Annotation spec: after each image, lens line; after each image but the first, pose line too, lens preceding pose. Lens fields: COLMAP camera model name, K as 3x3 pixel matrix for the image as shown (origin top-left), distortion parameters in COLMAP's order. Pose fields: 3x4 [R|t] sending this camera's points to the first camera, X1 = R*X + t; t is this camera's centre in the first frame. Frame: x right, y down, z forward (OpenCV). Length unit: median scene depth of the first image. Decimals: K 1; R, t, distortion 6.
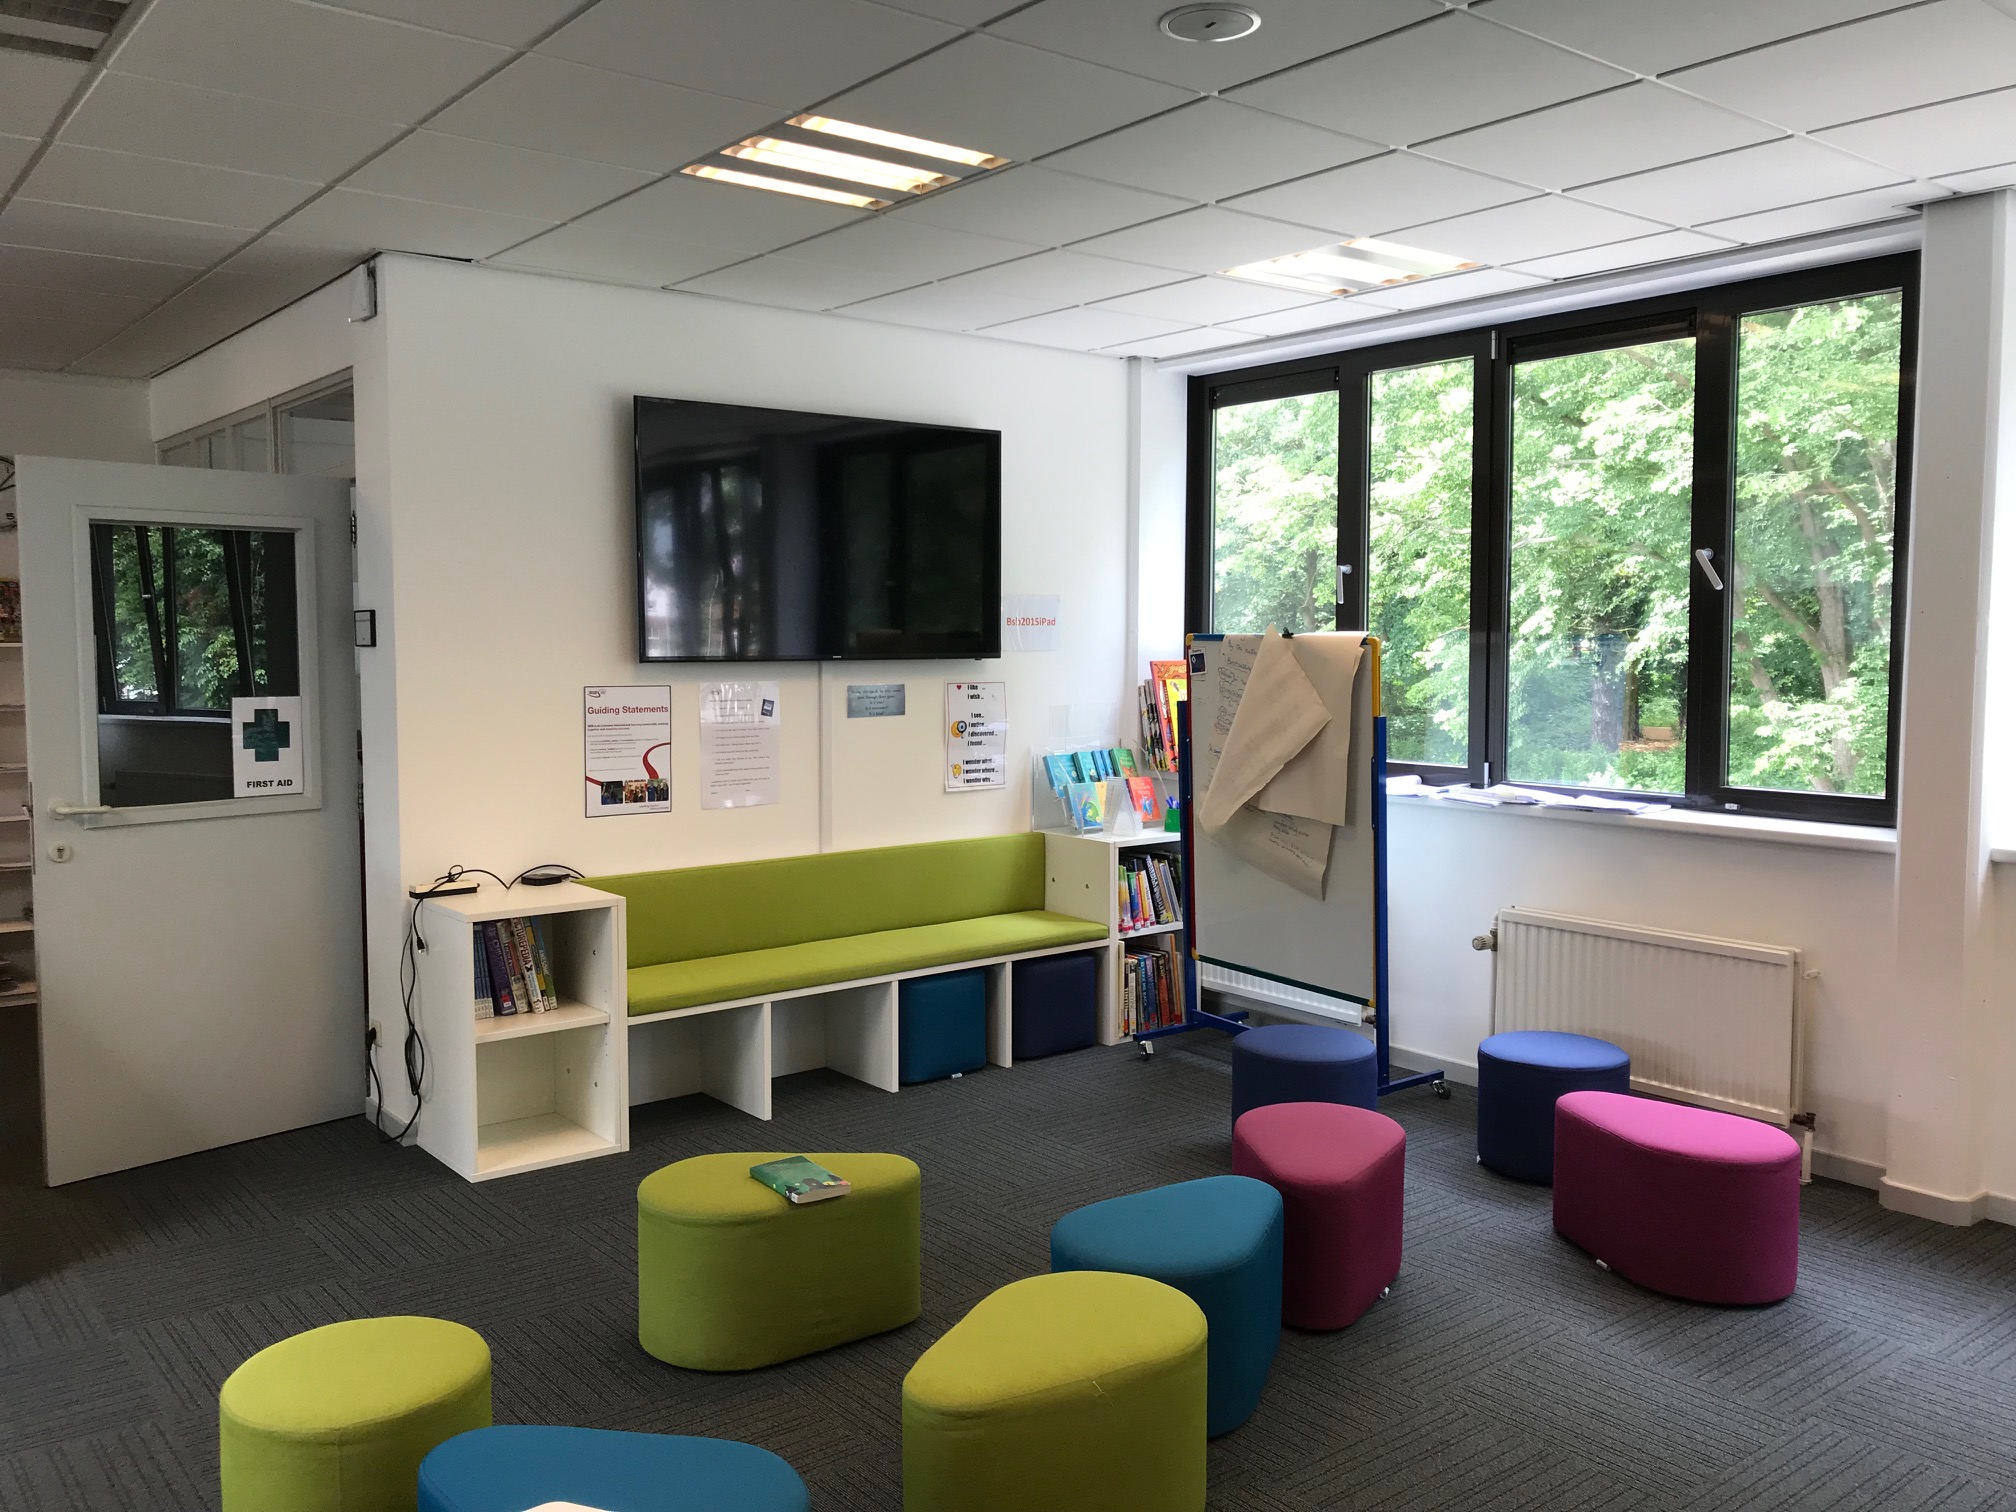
lens RADIAL K [[1614.3, 0, 991.6], [0, 1614.3, 754.6], [0, 0, 1]] dist [-0.003373, -0.019597]
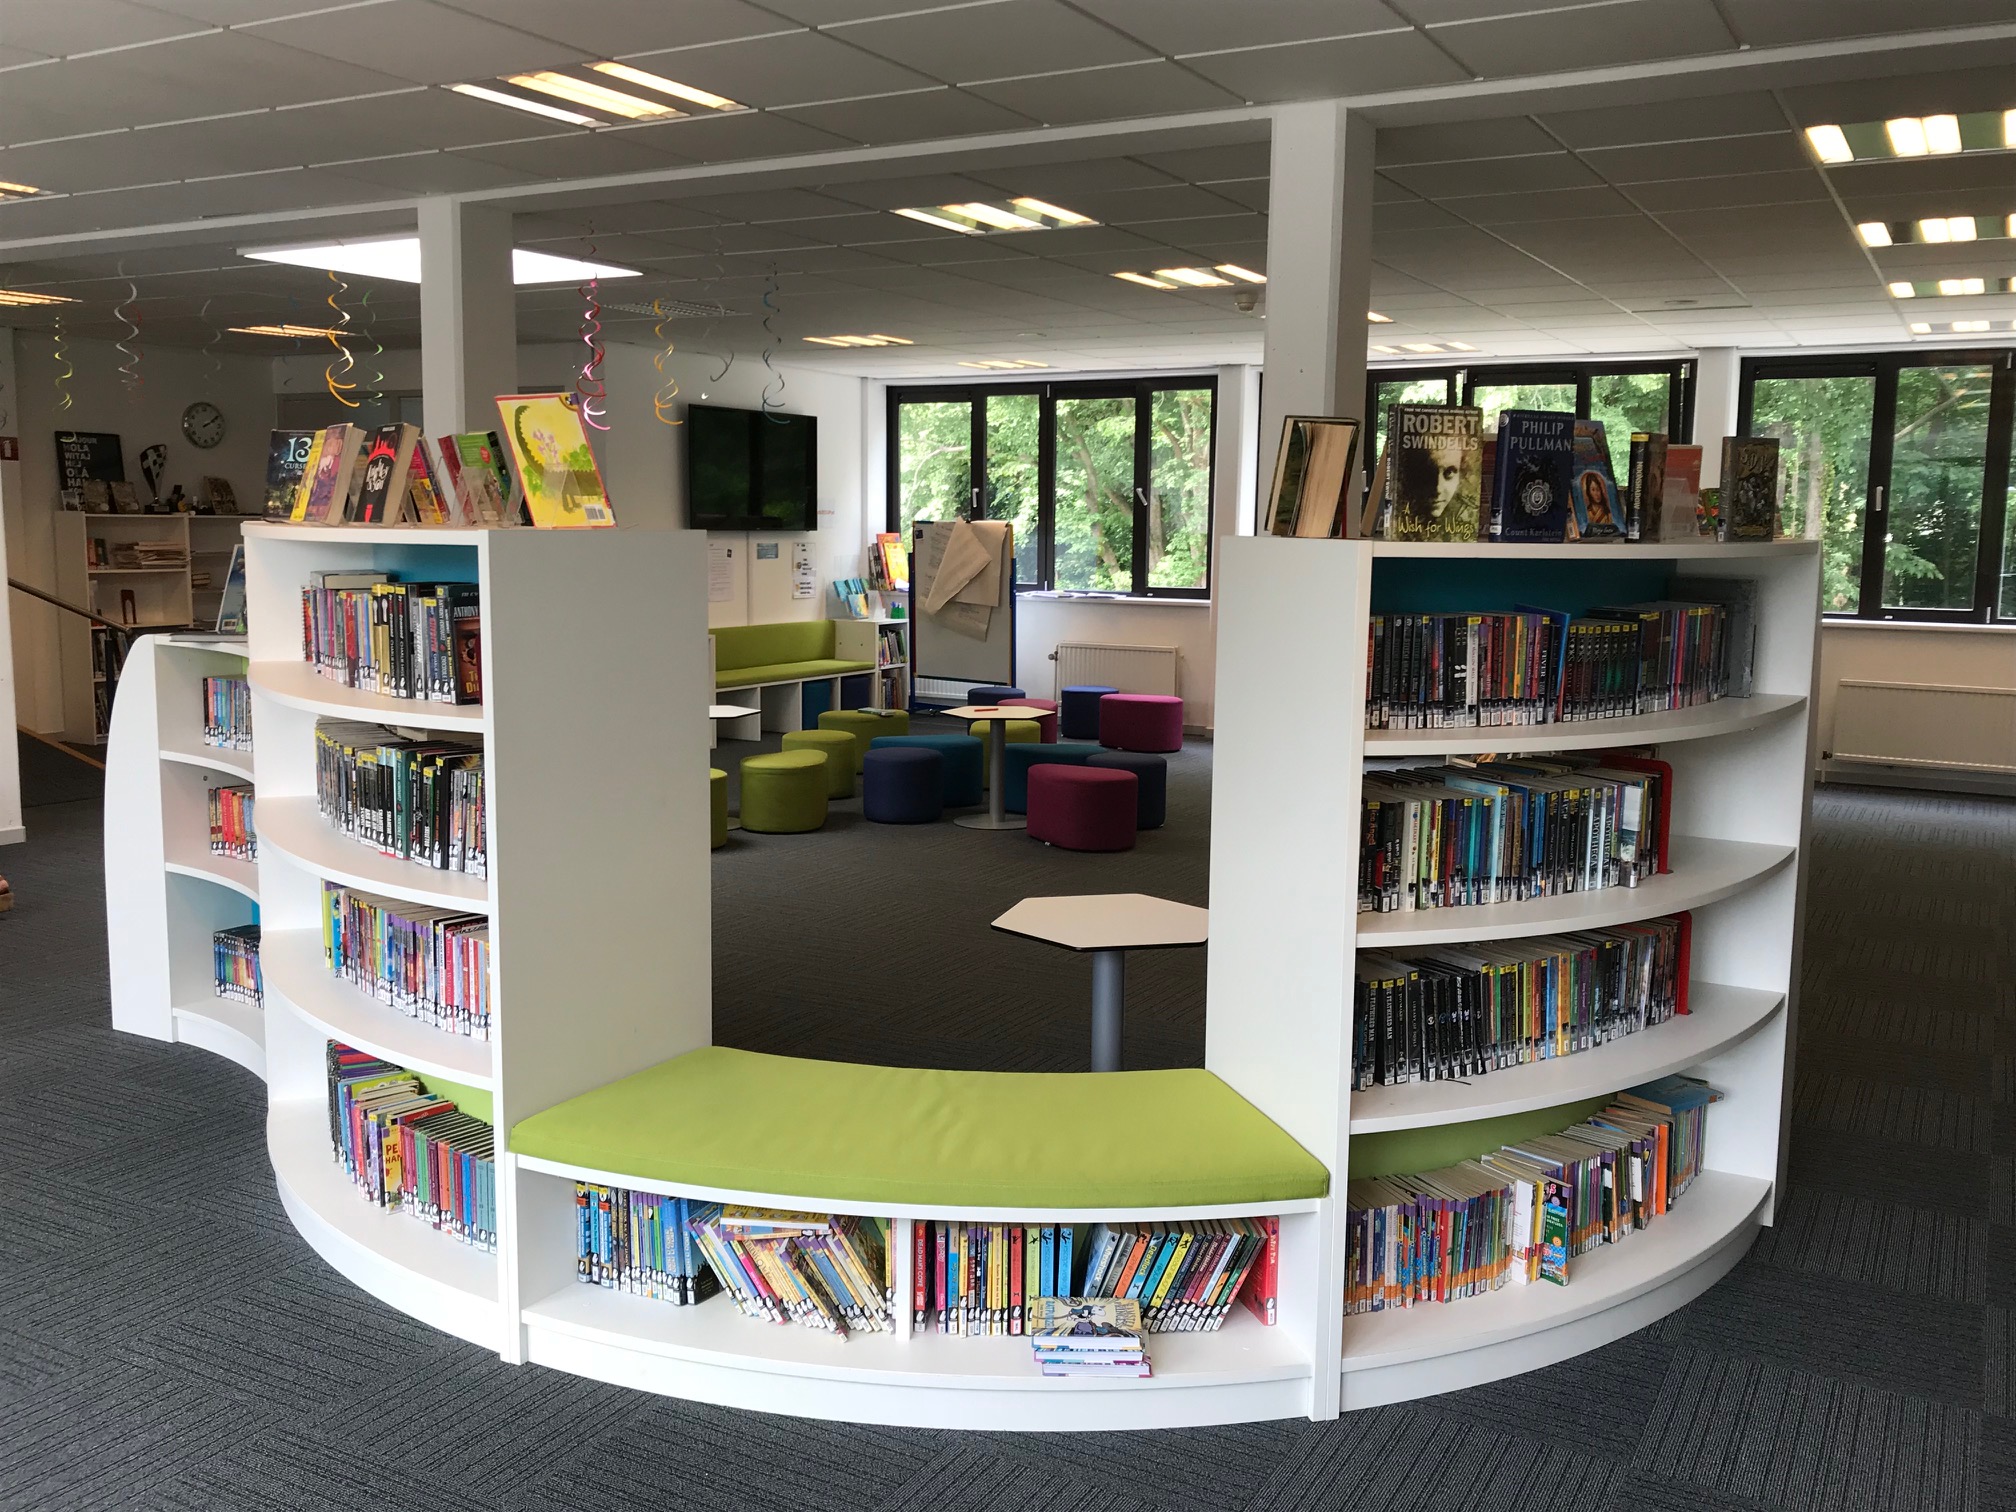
lens RADIAL K [[1782.3, 0, 1012.5], [0, 1782.3, 765.5], [0, 0, 1]] dist [0.190580, 0.000894]
pose [[0.914346, -0.041593, 0.402791, -0.703314], [0.016277, 0.997682, 0.066074, 0.090721], [-0.404606, -0.053858, 0.912904, -1.185206]]
